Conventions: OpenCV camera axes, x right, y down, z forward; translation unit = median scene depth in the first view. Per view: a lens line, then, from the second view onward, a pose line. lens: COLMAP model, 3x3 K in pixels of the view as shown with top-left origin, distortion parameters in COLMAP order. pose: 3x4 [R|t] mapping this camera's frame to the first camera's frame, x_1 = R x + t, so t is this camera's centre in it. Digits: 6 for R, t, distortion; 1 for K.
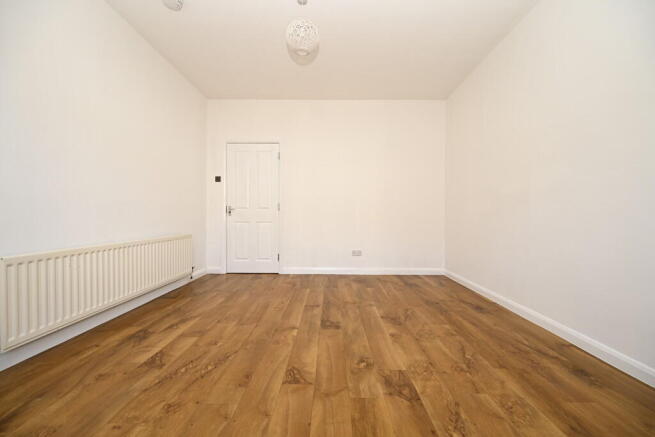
lens RADIAL K [[256.8, 0, 330.0], [0, 256.8, 217.1], [0, 0, 1]] dist [-0.000355, -0.000533]
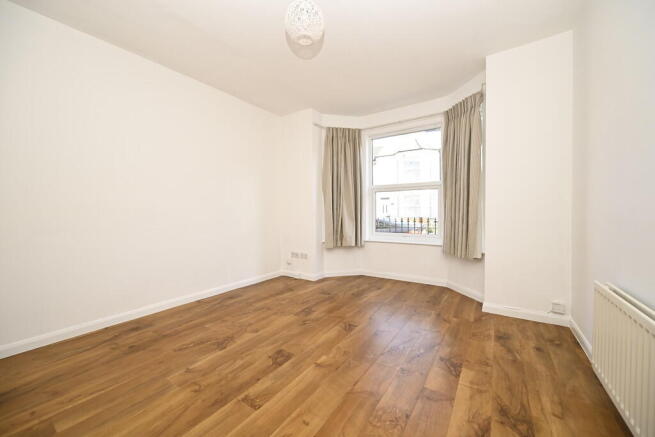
lens RADIAL K [[256.8, 0, 331.7], [0, 256.8, 219.3], [0, 0, 1]] dist [-0.000355, -0.000533]
pose [[-0.845376, -0.013308, 0.534006, -0.714616], [0.006586, 0.999354, 0.035330, -0.102339], [-0.534132, 0.033384, -0.844742, 1.900305]]
